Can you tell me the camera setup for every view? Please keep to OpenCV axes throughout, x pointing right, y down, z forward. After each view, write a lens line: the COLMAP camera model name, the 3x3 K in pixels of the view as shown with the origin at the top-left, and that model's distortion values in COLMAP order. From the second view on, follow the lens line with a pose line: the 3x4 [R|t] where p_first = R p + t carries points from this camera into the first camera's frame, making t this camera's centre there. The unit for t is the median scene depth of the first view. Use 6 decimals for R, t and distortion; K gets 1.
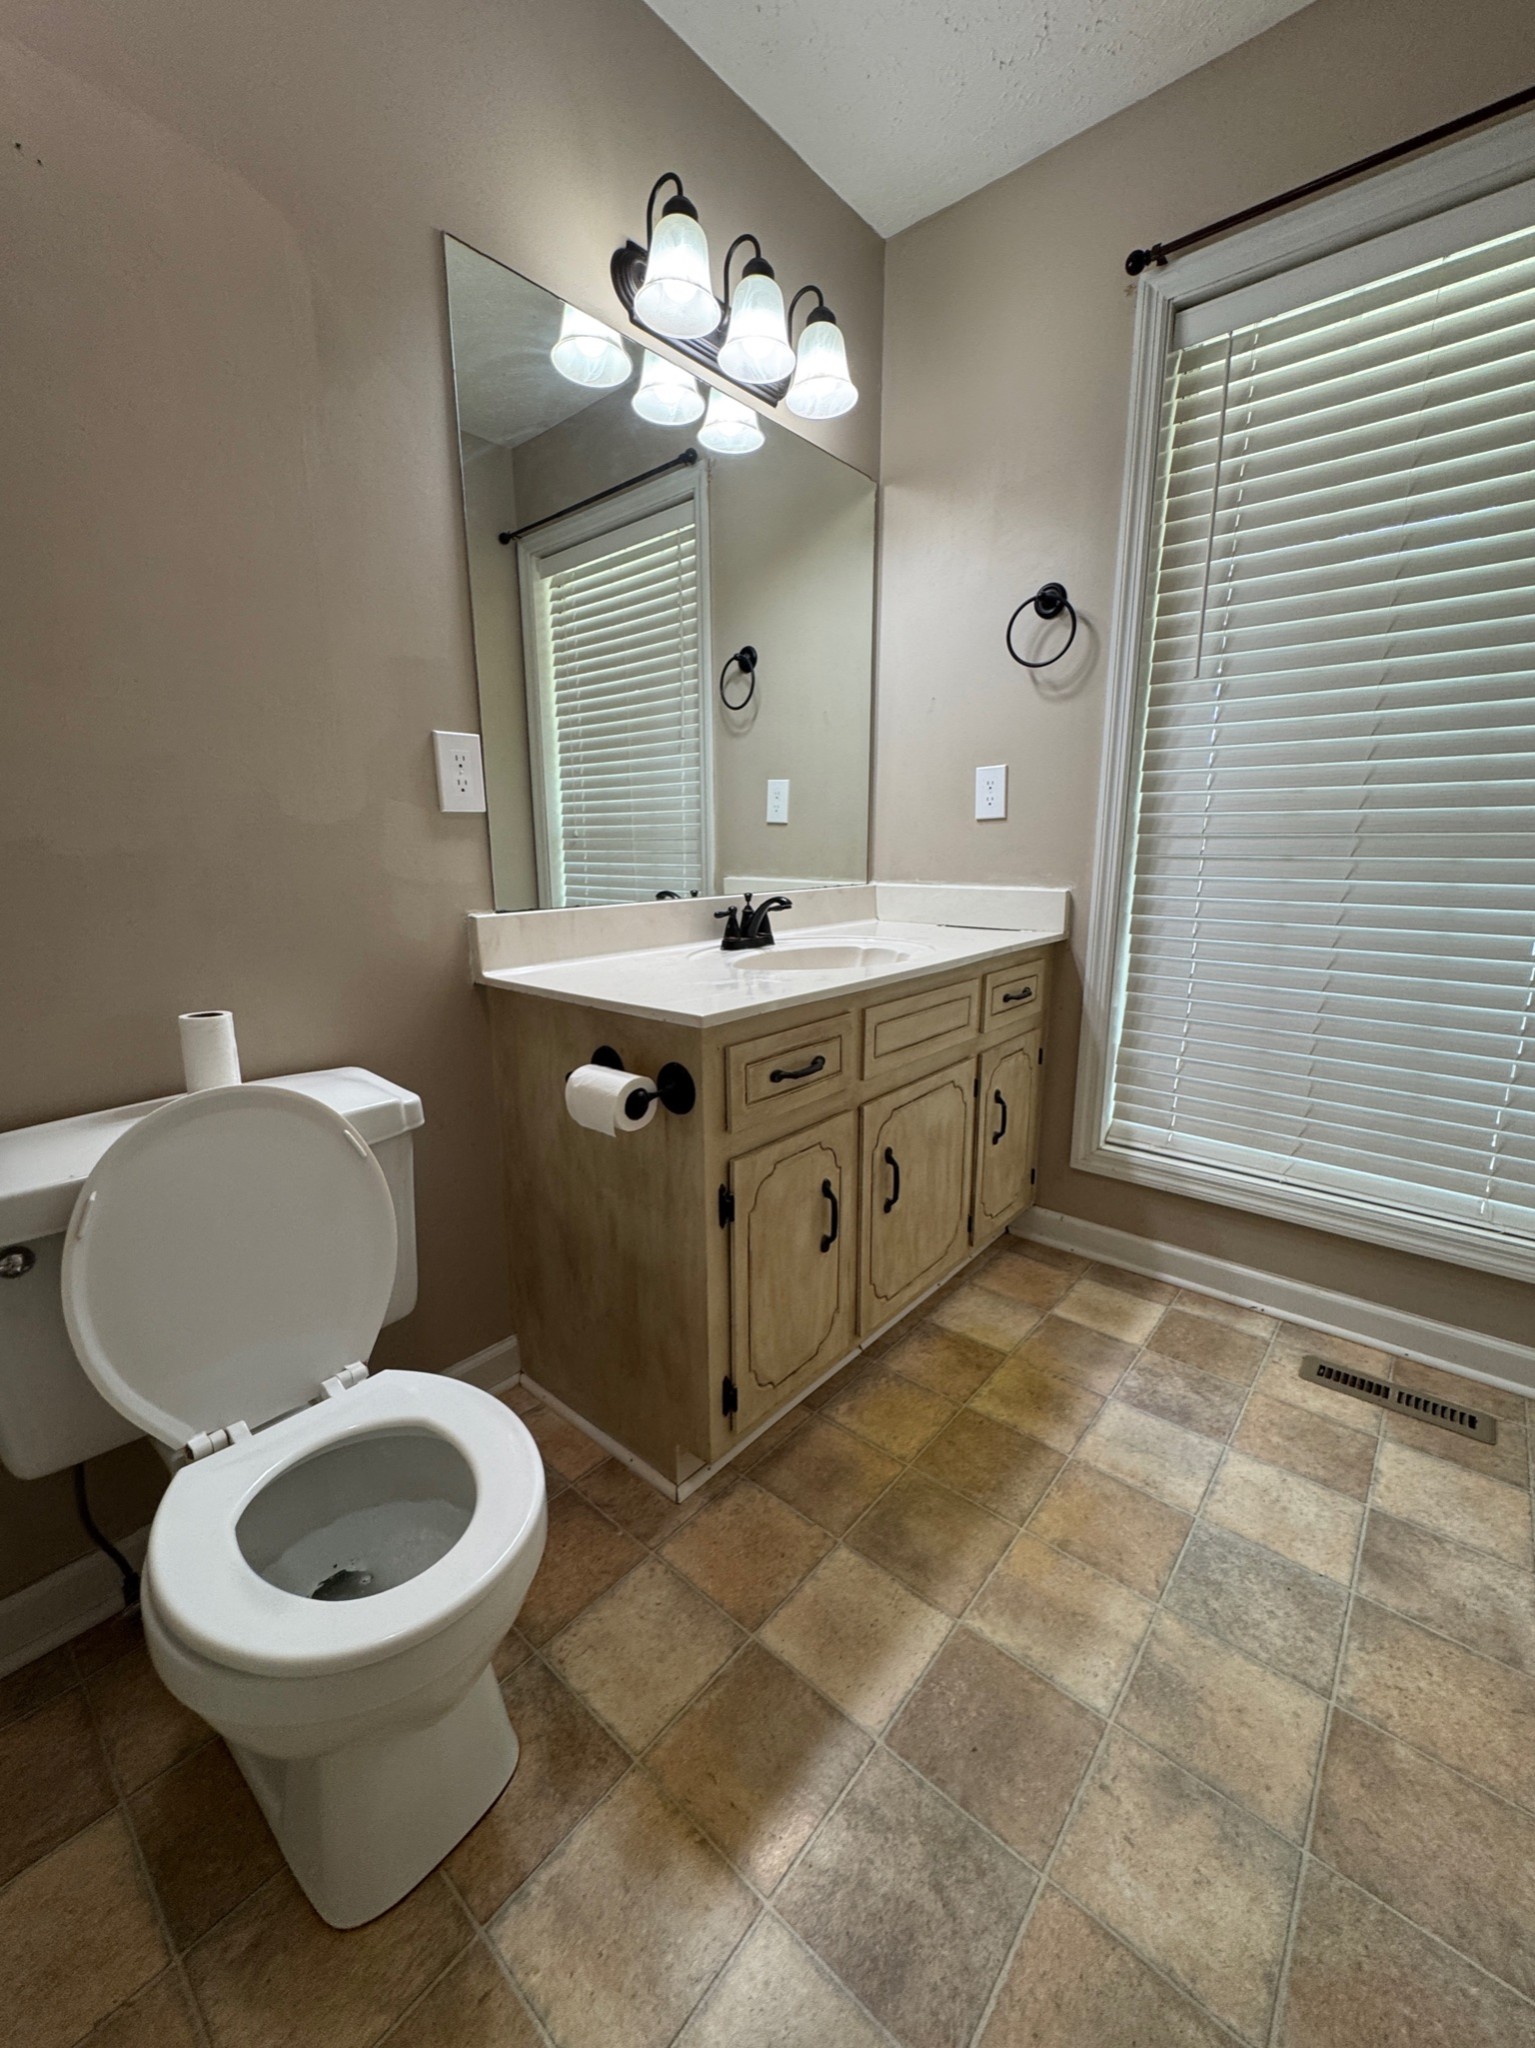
lens RADIAL K [[810.2, 0, 769.6], [0, 810.2, 1018.9], [0, 0, 1]] dist [-0.001557, 0.000340]
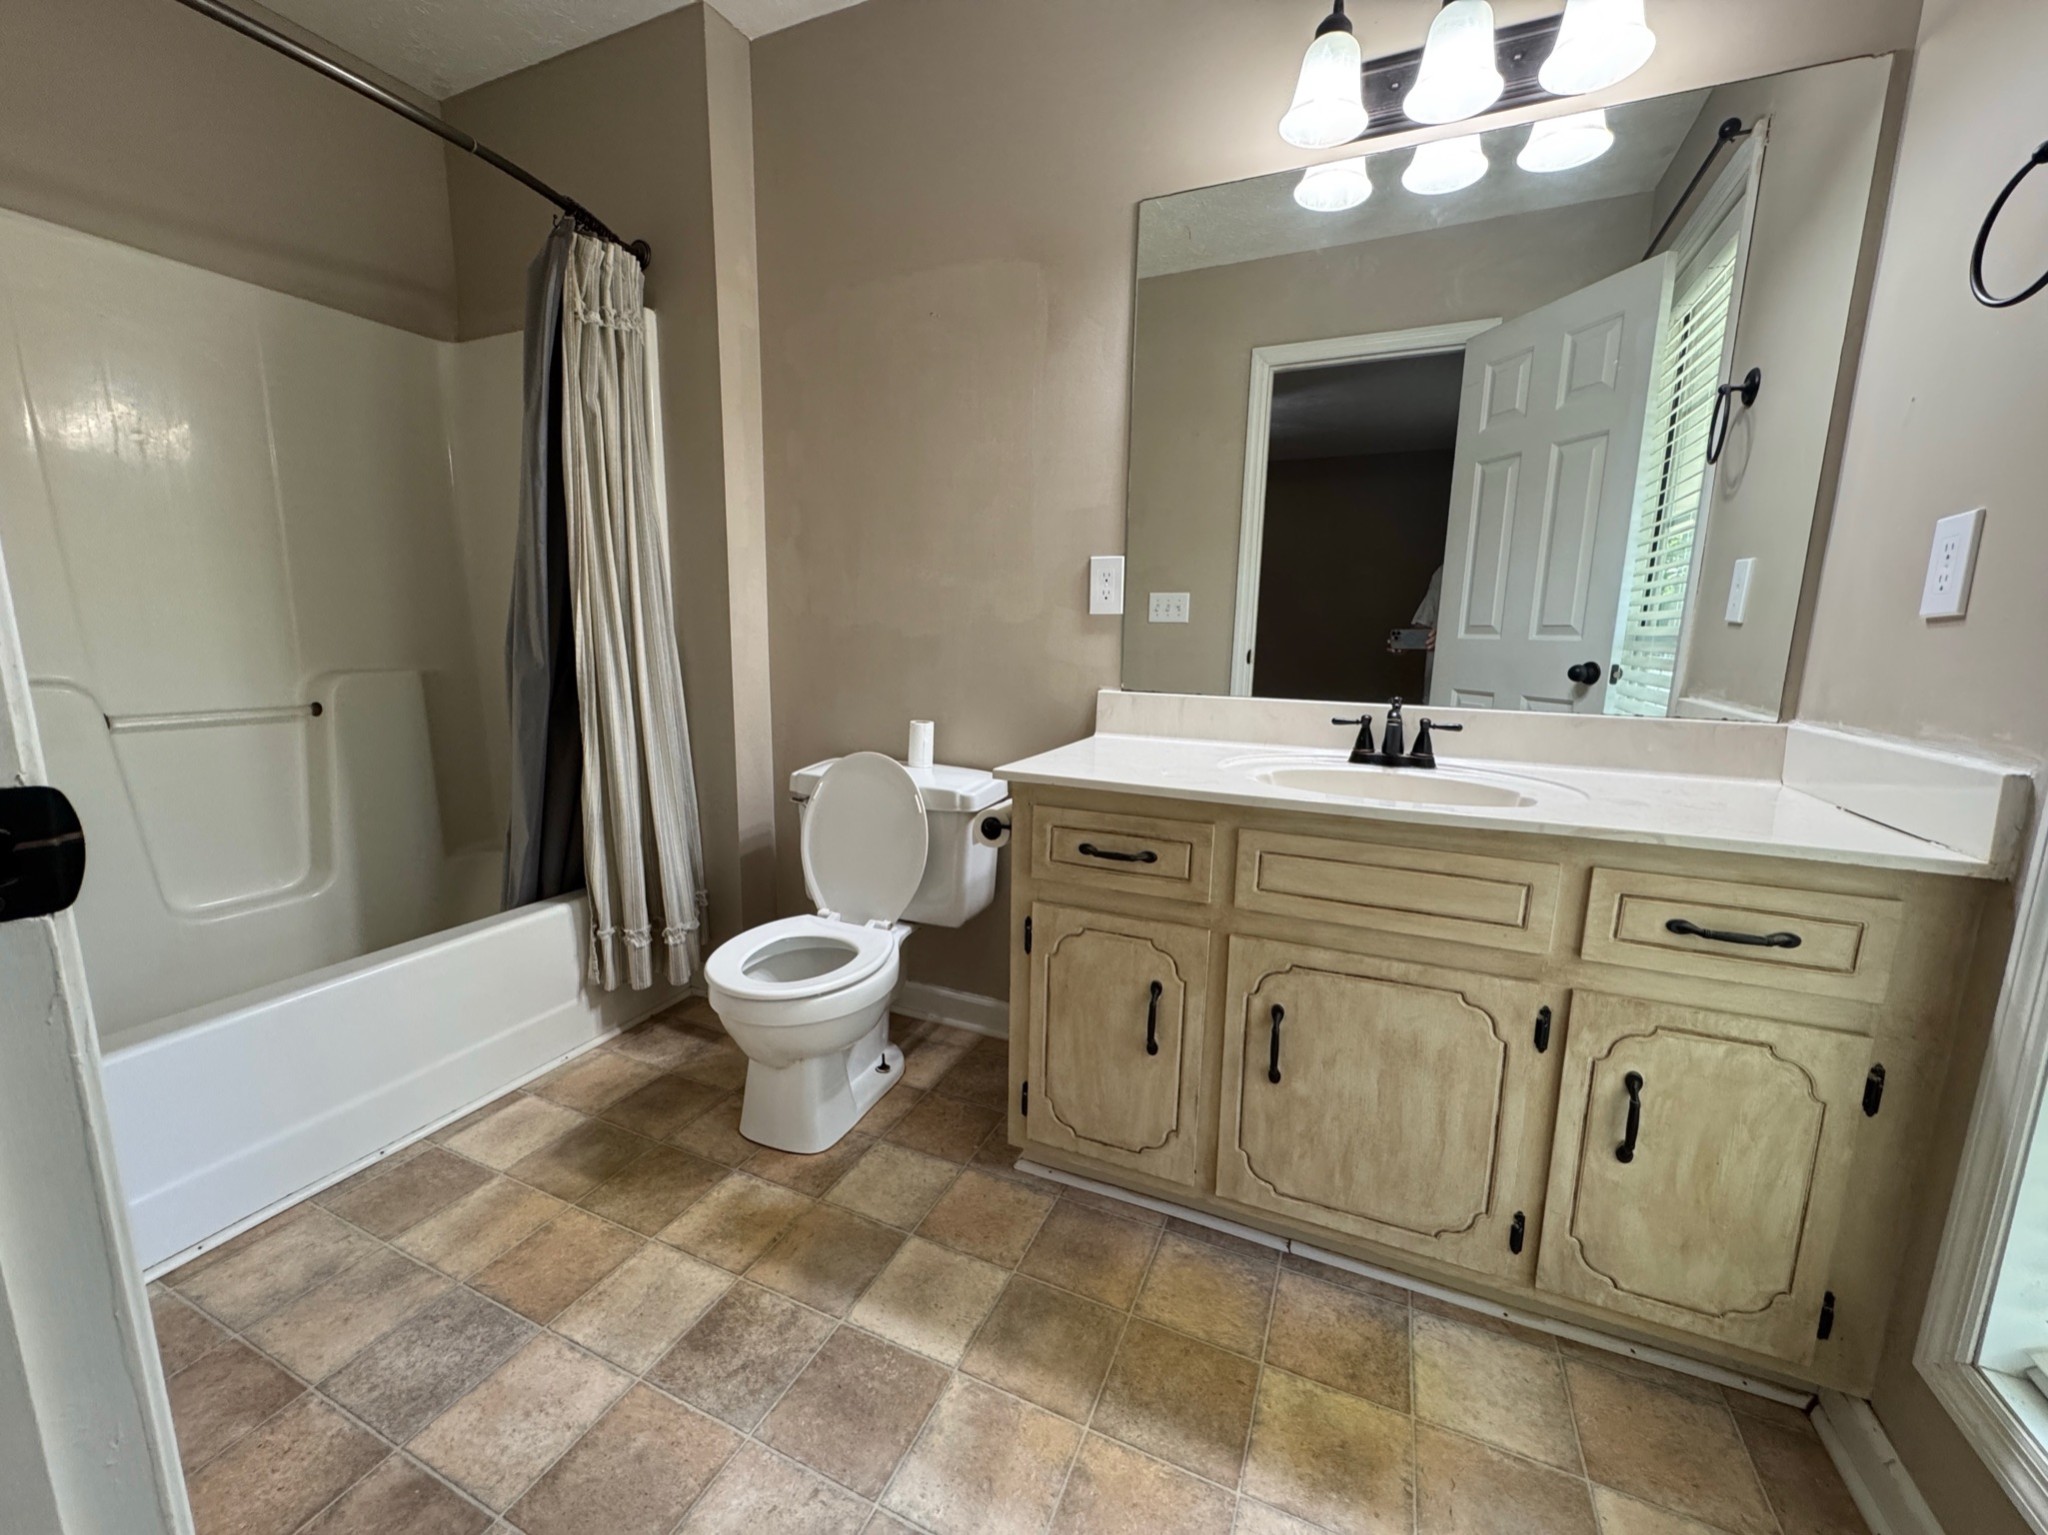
lens RADIAL K [[810.2, 0, 1033.2], [0, 810.2, 767.7], [0, 0, 1]] dist [-0.001557, 0.000340]
pose [[0.294819, 0.174045, -0.939569, 1.031466], [-0.224099, 0.968443, 0.109076, -0.145025], [0.928903, 0.178399, 0.324519, 0.560951]]
